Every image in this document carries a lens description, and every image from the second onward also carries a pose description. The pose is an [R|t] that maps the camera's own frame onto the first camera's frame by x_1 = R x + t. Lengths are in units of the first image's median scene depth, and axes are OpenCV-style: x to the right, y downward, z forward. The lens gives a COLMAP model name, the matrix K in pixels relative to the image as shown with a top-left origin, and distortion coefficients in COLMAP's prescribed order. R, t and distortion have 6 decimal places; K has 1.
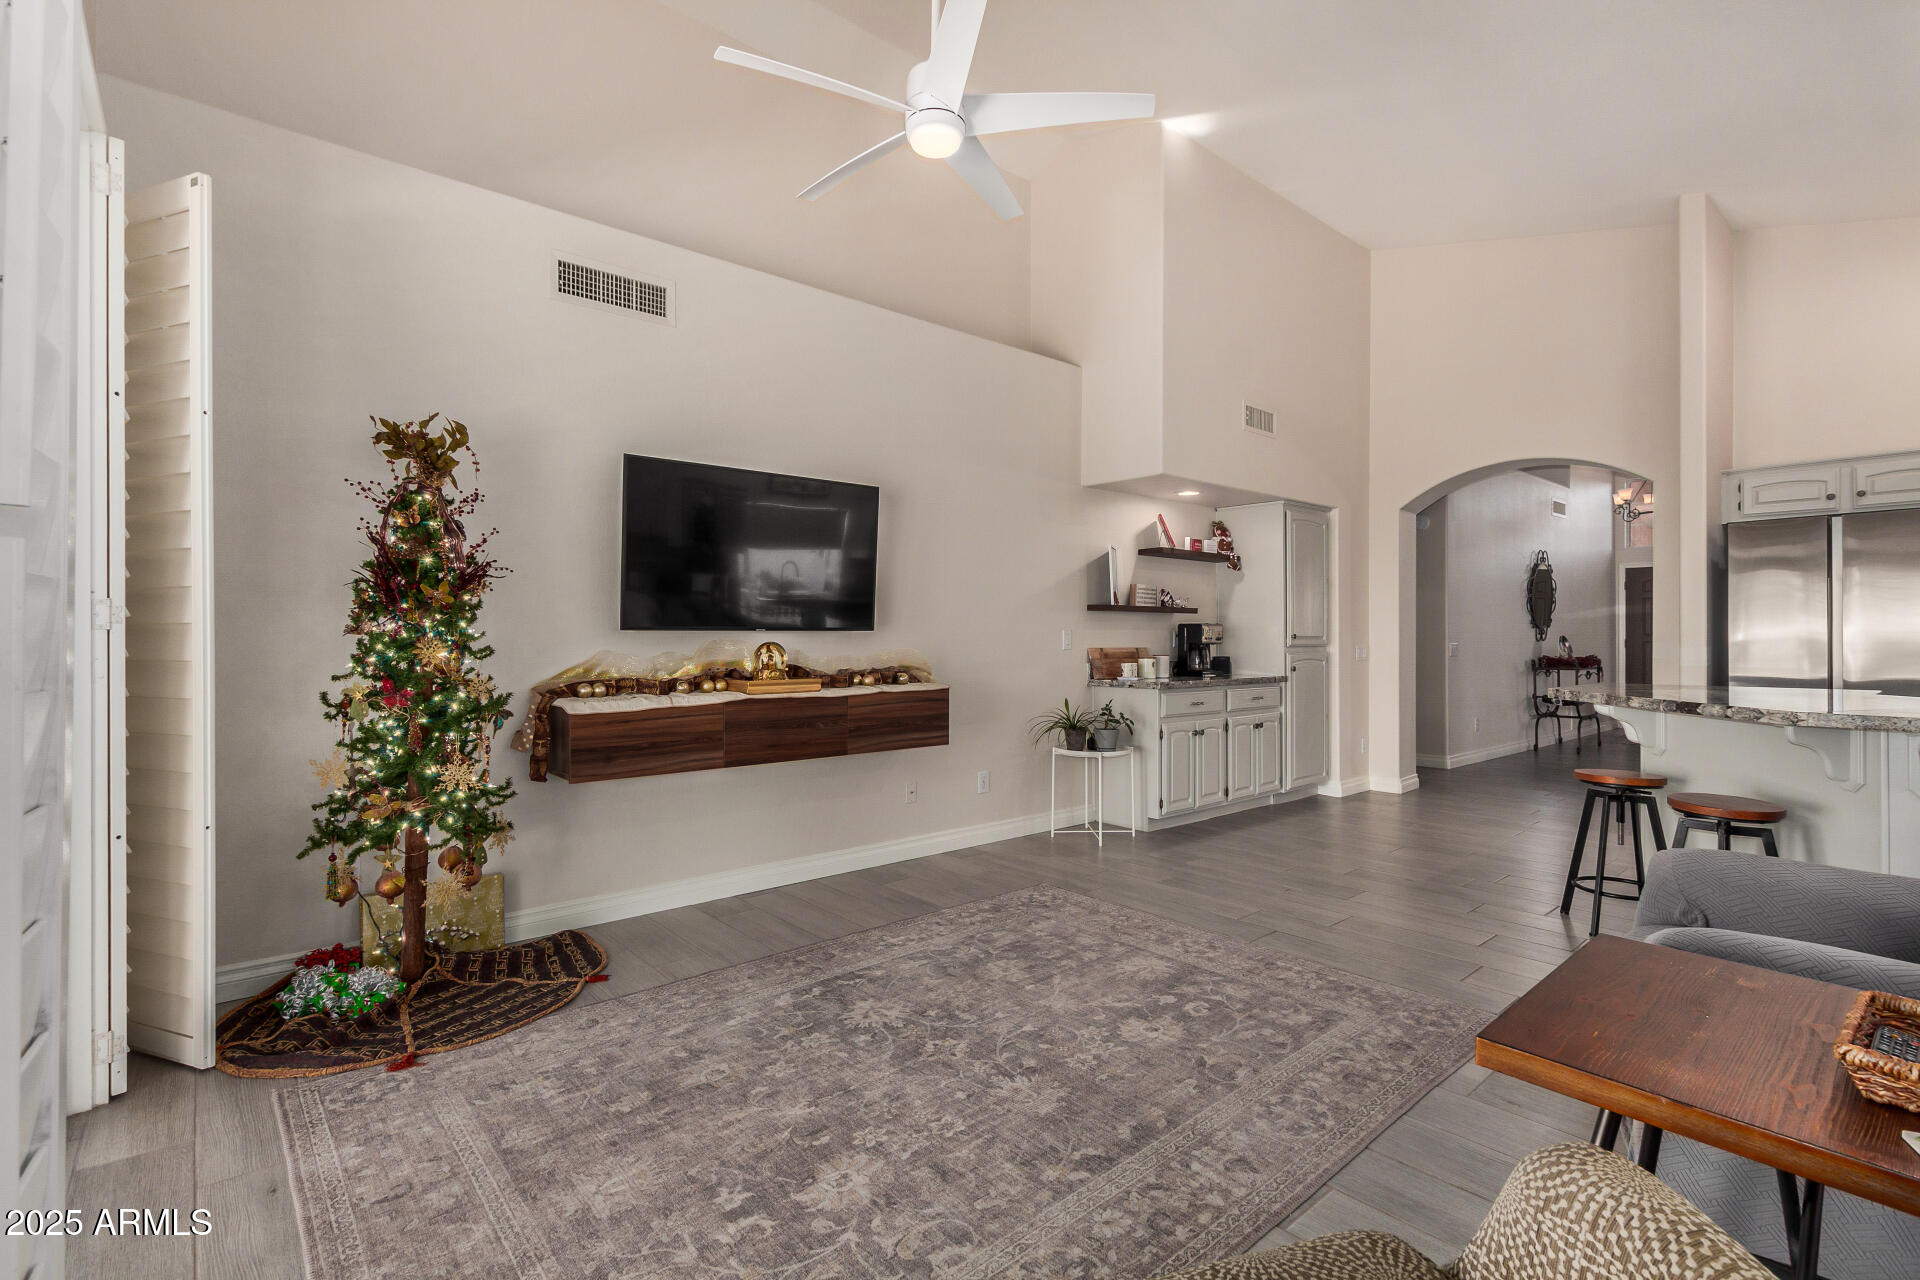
lens RADIAL K [[877.2, 0, 966.3], [0, 877.2, 630.9], [0, 0, 1]] dist [0.010213, -0.004094]
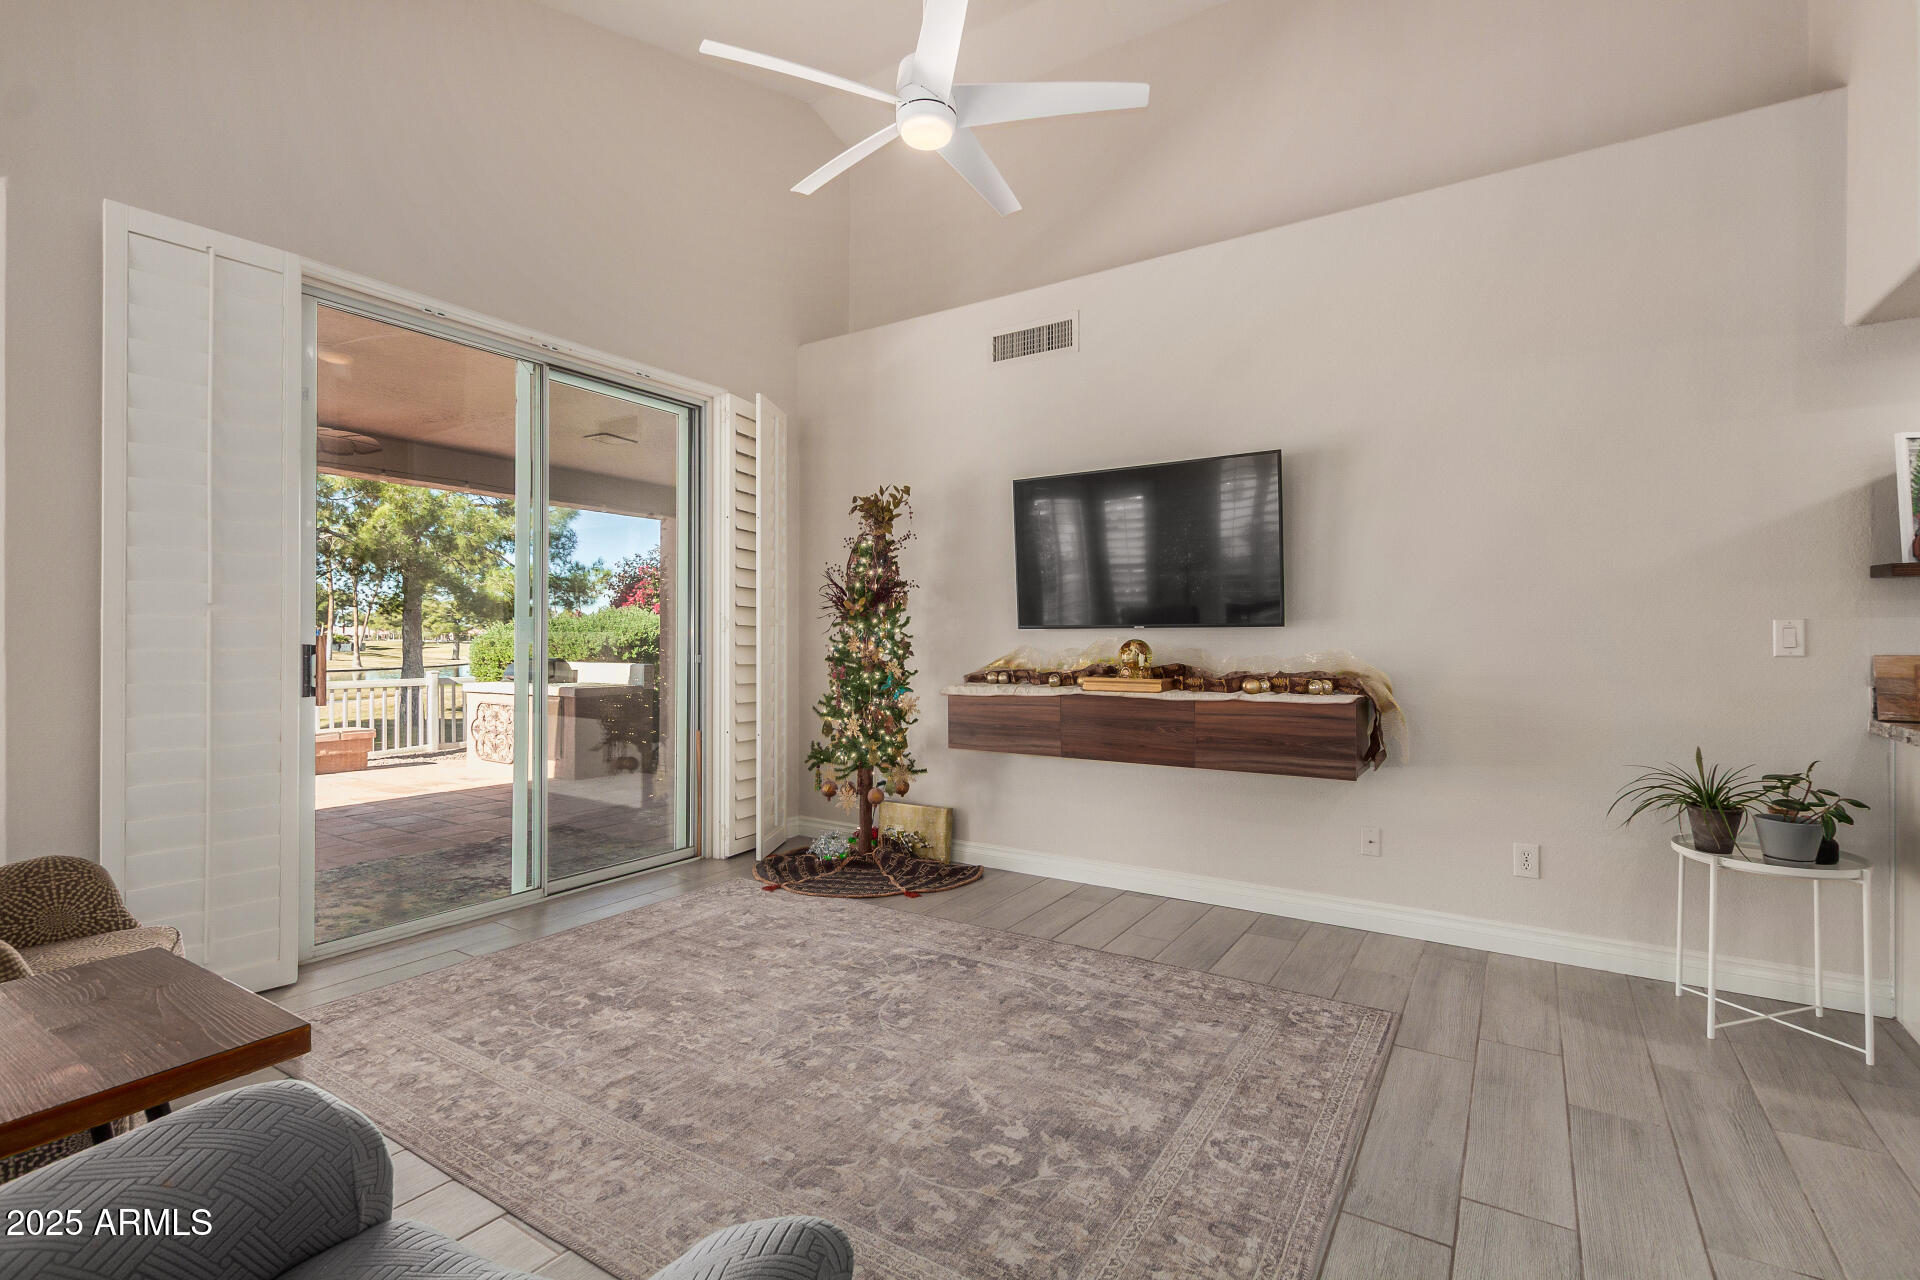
lens RADIAL K [[877.2, 0, 973.0], [0, 877.2, 632.3], [0, 0, 1]] dist [0.010213, -0.004094]
pose [[0.280007, -0.003910, -0.959990, 0.900897], [0.008159, 0.999965, -0.001693, 0.006579], [0.959963, -0.007358, 0.280029, 0.749933]]
